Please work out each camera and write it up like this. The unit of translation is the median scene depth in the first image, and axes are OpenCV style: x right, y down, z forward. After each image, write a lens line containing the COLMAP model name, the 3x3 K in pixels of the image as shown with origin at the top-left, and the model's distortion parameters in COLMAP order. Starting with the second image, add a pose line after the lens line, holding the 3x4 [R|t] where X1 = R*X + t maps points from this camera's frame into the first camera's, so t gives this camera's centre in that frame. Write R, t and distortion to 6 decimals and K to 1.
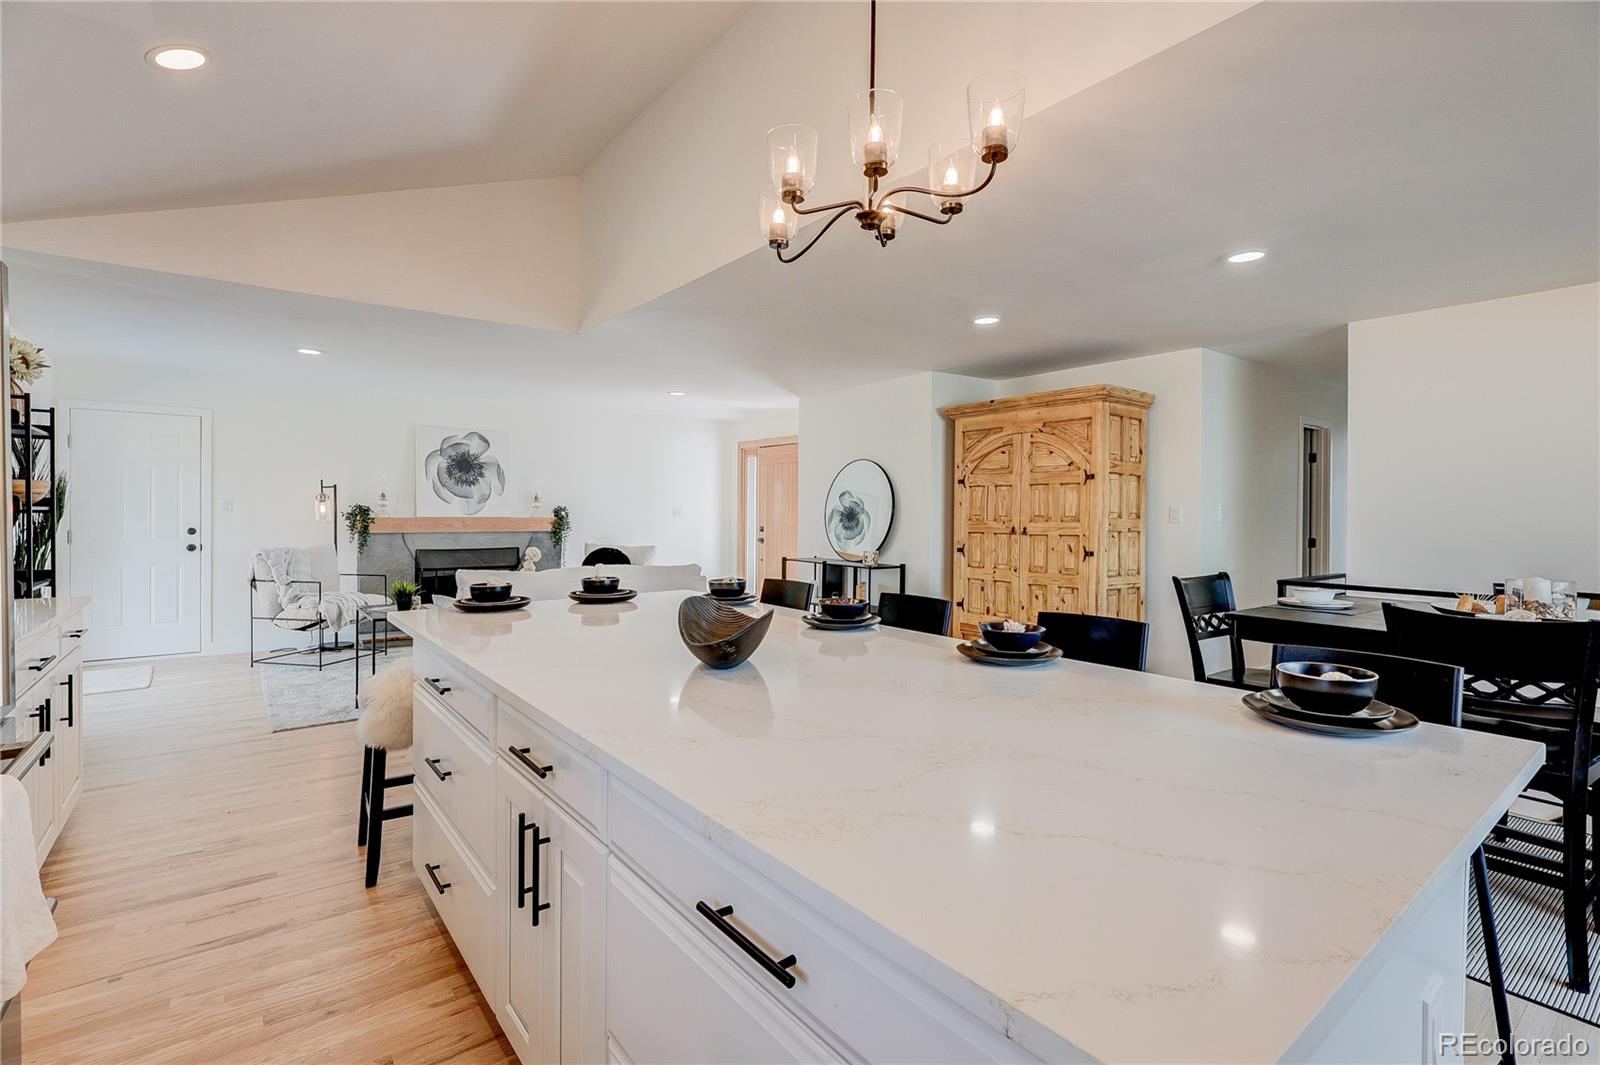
lens RADIAL K [[748.1, 0, 799.4], [0, 748.1, 517.6], [0, 0, 1]] dist [-0.000859, -0.000705]
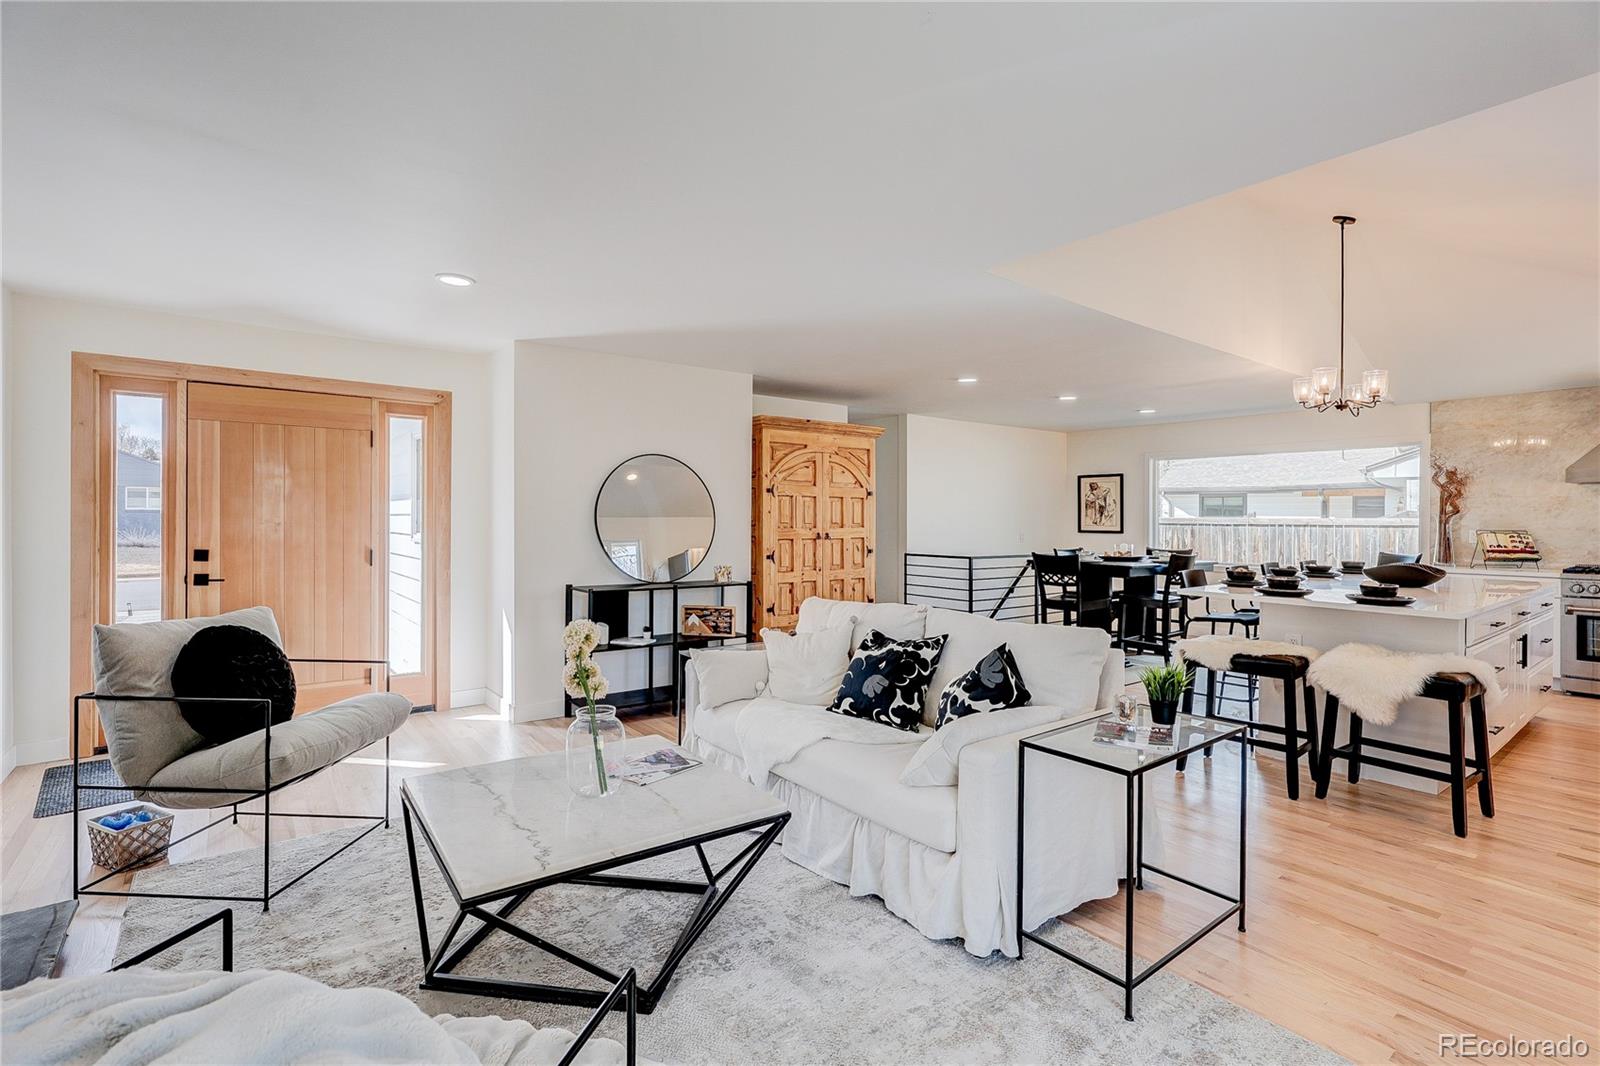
lens RADIAL K [[748.1, 0, 805.9], [0, 748.1, 521.5], [0, 0, 1]] dist [-0.000859, -0.000705]
pose [[-0.006938, -0.012390, 0.999899, -0.819783], [-0.000086, 0.999923, 0.012390, -0.018432], [-0.999976, 0.000000, -0.006939, 0.968851]]
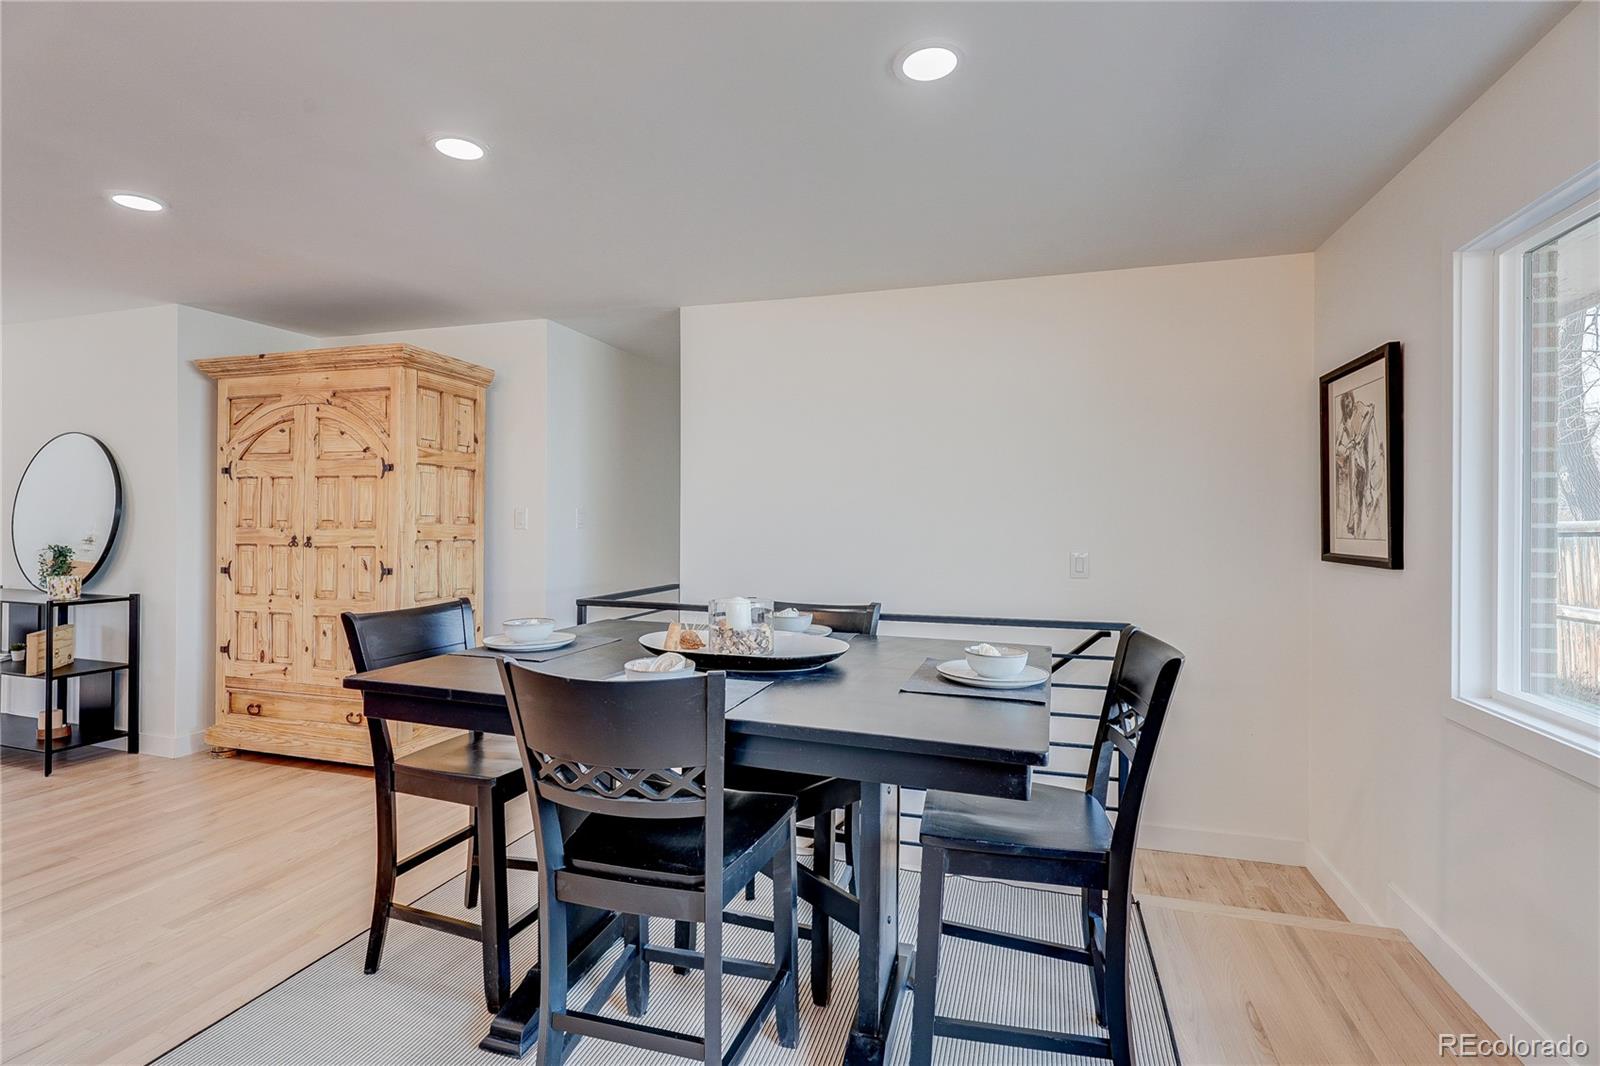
lens RADIAL K [[748.1, 0, 801.2], [0, 748.1, 529.7], [0, 0, 1]] dist [-0.000859, -0.000705]
pose [[0.814776, -0.007039, 0.579733, 0.251370], [0.001512, 0.999949, 0.010017, -0.000013], [-0.579774, -0.007285, 0.814745, 0.135739]]
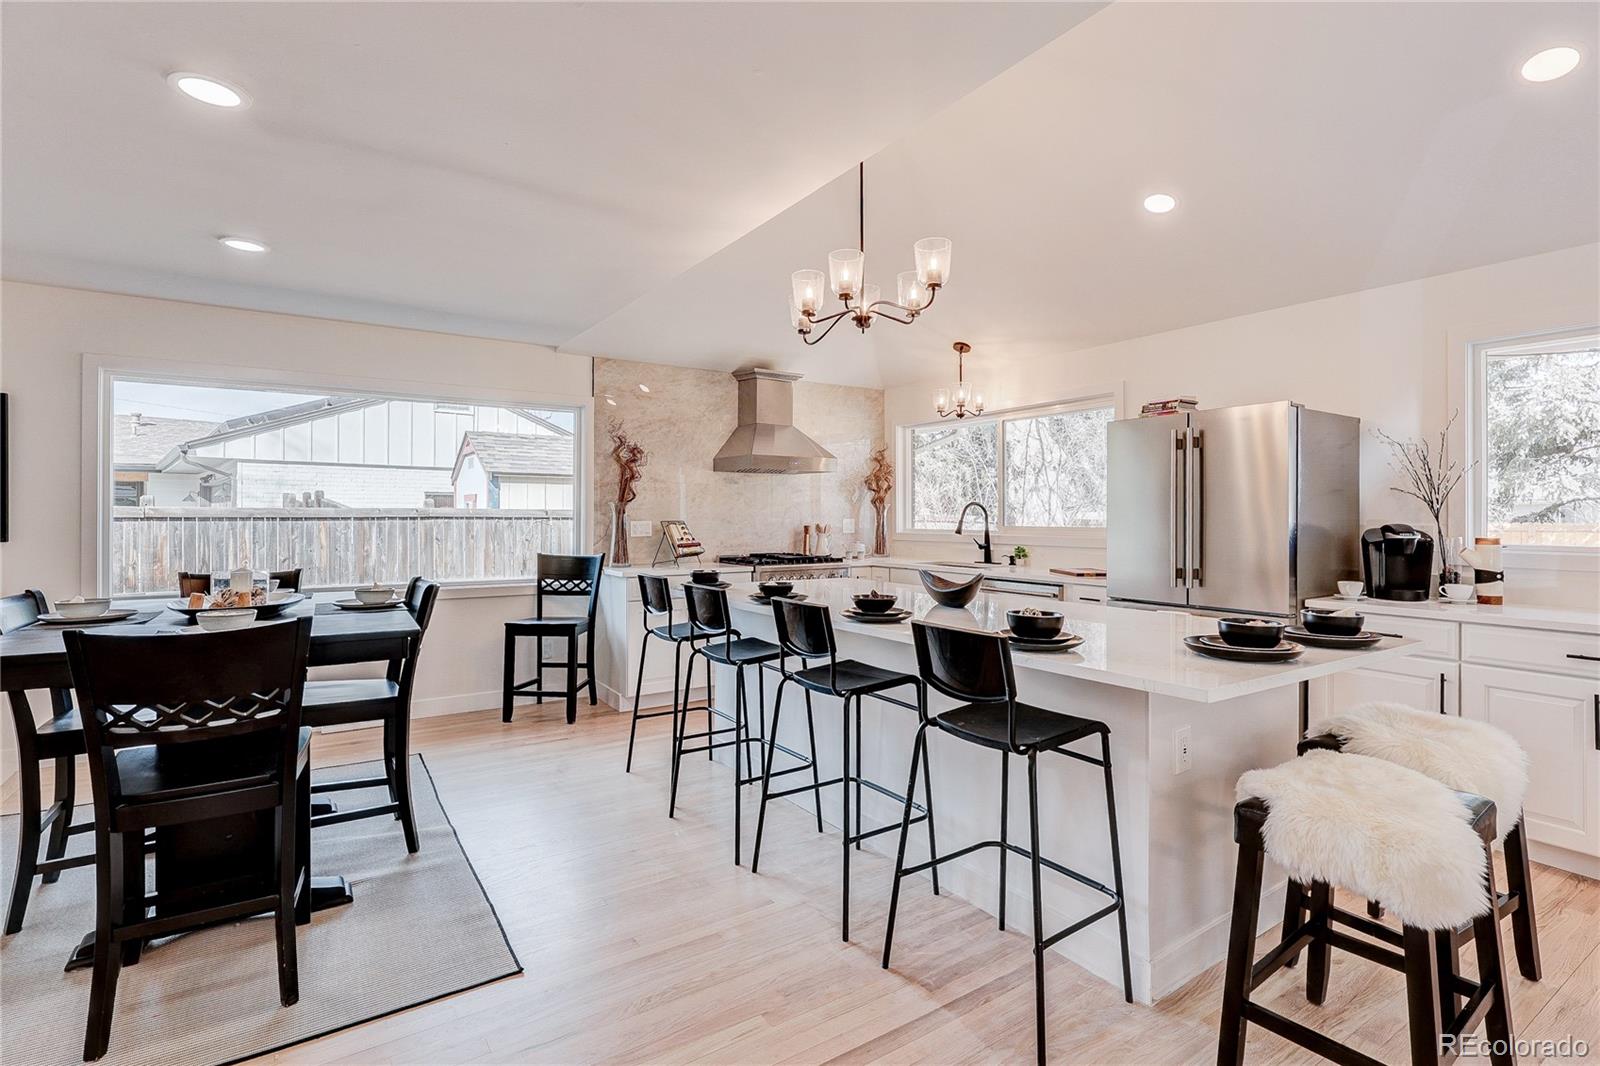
lens RADIAL K [[748.1, 0, 802.4], [0, 748.1, 515.1], [0, 0, 1]] dist [-0.000859, -0.000705]
pose [[-0.997732, -0.009907, 0.066584, 0.039156], [-0.009611, 0.999943, 0.004755, -0.005354], [-0.066627, 0.004104, -0.997769, 0.872757]]
